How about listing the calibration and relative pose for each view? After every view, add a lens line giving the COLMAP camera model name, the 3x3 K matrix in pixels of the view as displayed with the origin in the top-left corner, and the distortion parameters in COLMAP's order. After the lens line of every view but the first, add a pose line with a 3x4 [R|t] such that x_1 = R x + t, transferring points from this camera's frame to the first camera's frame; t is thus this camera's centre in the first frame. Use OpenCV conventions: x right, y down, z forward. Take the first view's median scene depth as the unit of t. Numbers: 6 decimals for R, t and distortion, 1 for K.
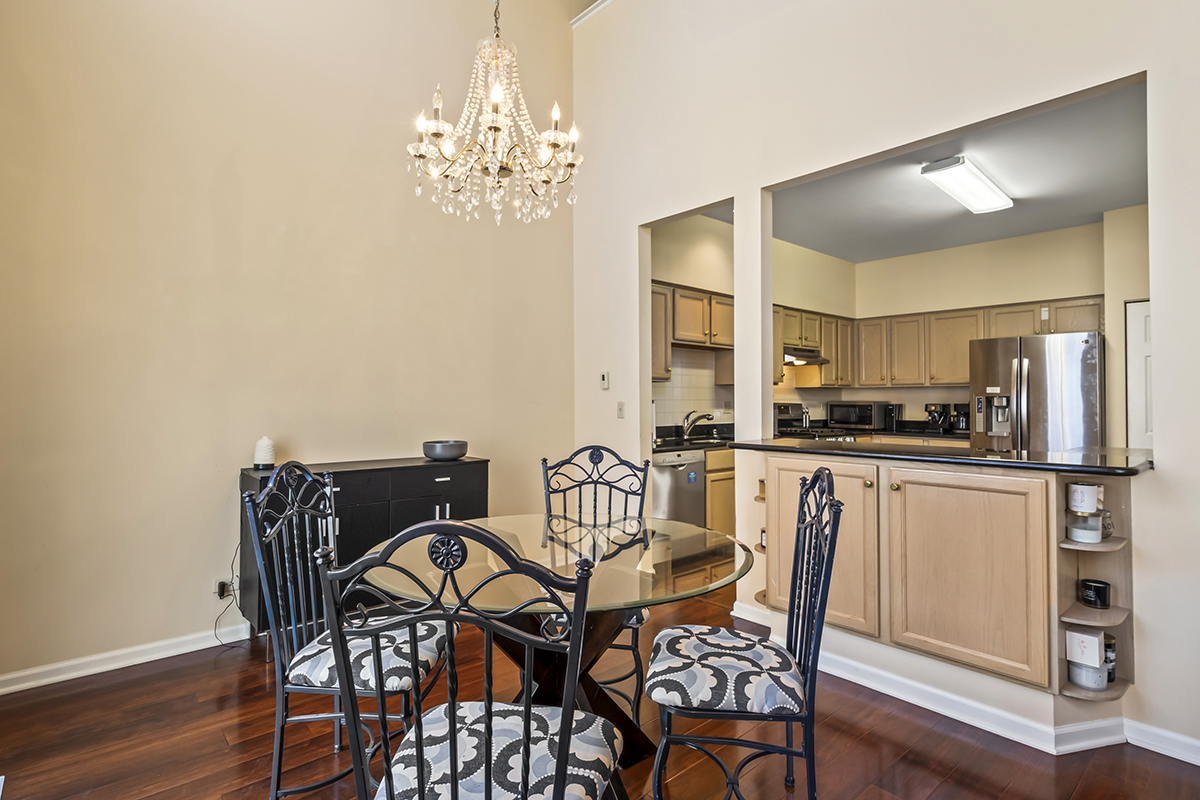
lens RADIAL K [[596.3, 0, 602.1], [0, 596.3, 393.6], [0, 0, 1]] dist [0.004316, 0.000504]
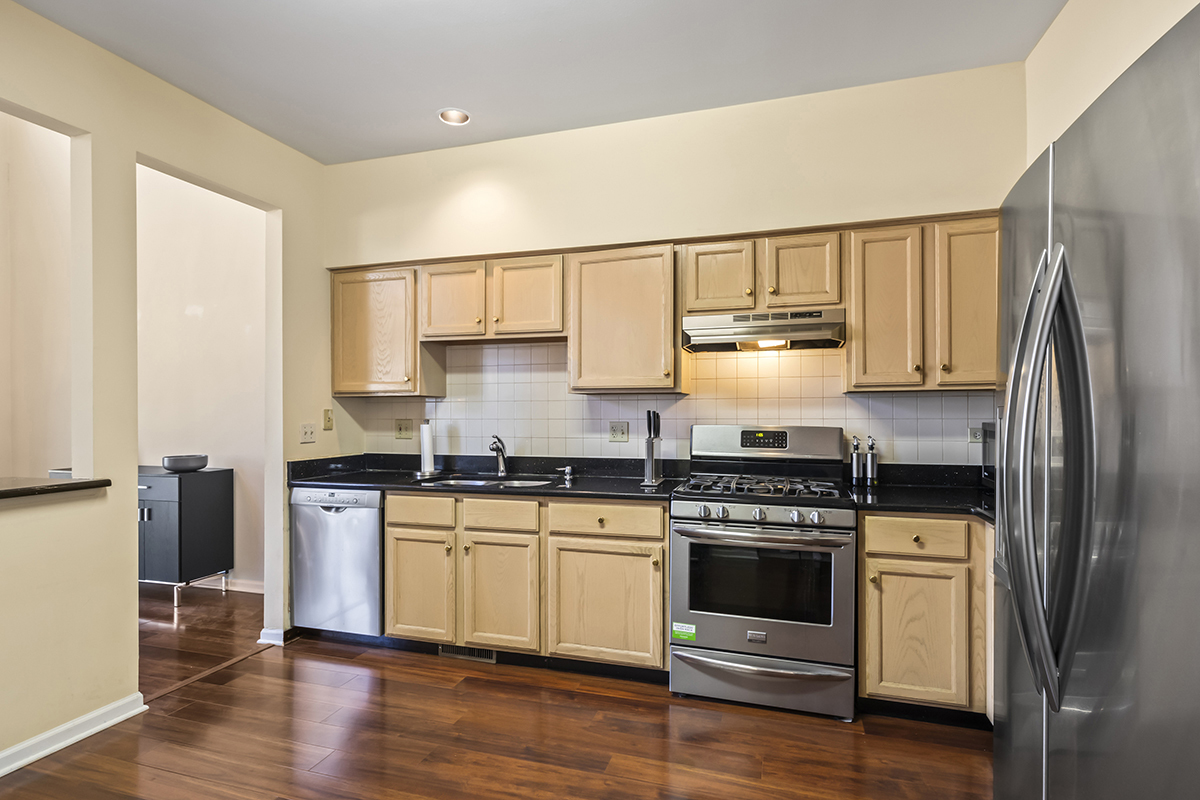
lens RADIAL K [[596.3, 0, 602.1], [0, 596.3, 393.6], [0, 0, 1]] dist [0.004316, 0.000504]
pose [[0.523481, -0.025143, -0.851666, 0.628608], [0.010975, 0.999681, -0.022767, -0.000899], [0.851967, 0.002572, 0.523590, 0.591190]]
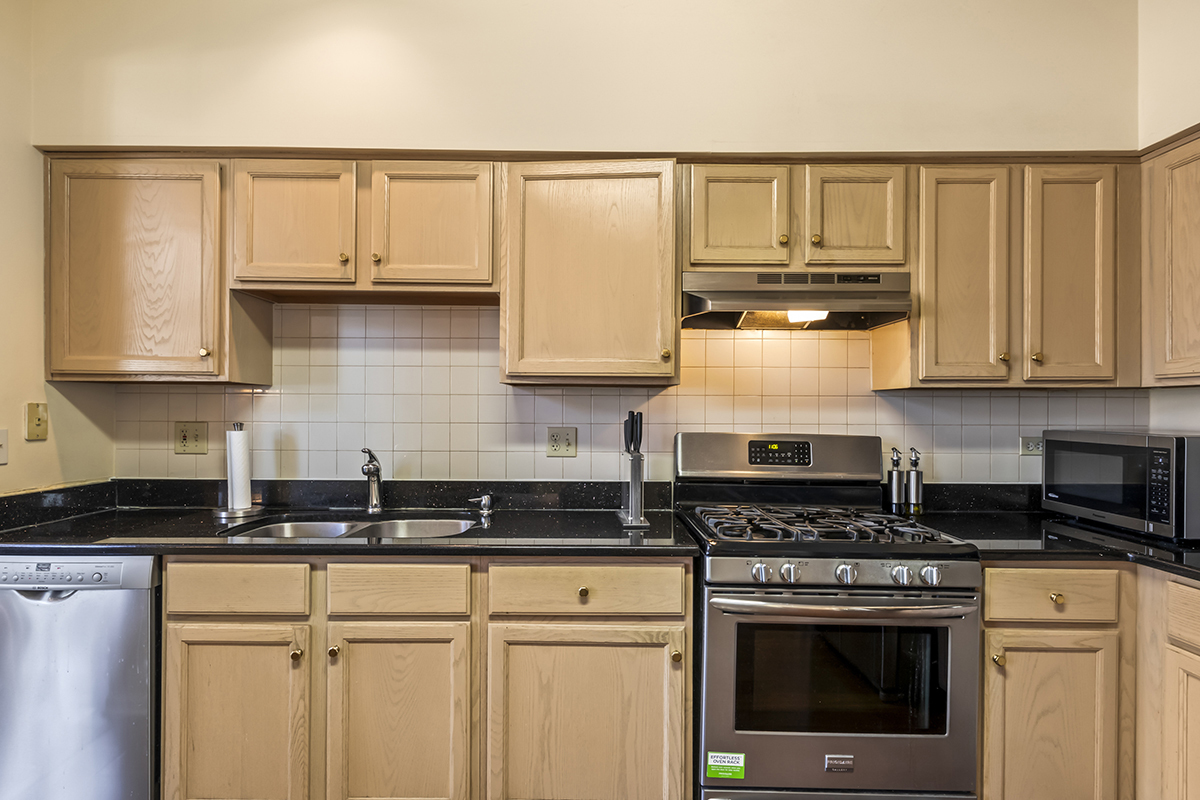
lens RADIAL K [[626.7, 0, 600.0], [0, 626.7, 400.0], [0, 0, 1]] dist [0.005921, 0.000111]
pose [[0.749051, -0.005183, -0.662493, 0.450311], [-0.000615, 0.999964, -0.008519, -0.000932], [0.662513, 0.006789, 0.749020, 0.614419]]
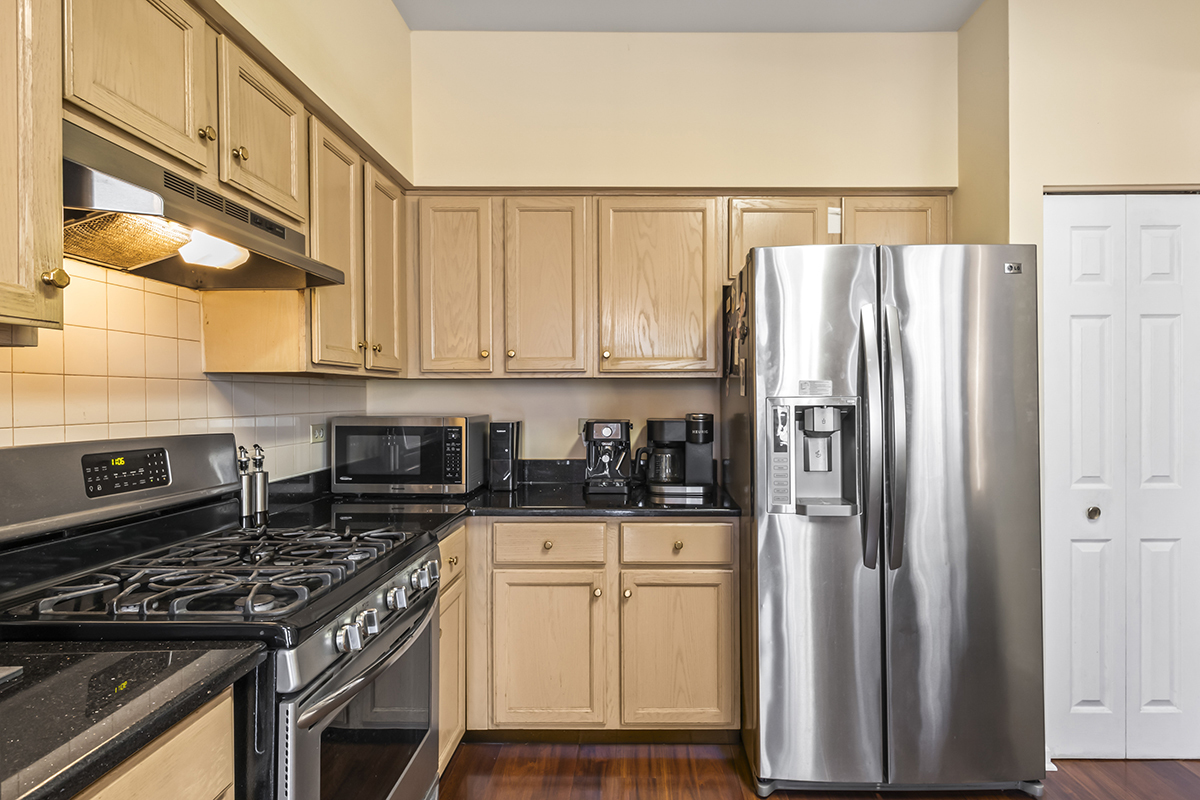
lens RADIAL K [[608.6, 0, 628.0], [0, 608.6, 398.3], [0, 0, 1]] dist [-0.001188, -0.000055]
pose [[0.671675, -0.001697, 0.740844, 0.249946], [-0.002790, 0.999984, 0.004821, -0.000328], [-0.740841, -0.005305, 0.671659, 0.681587]]
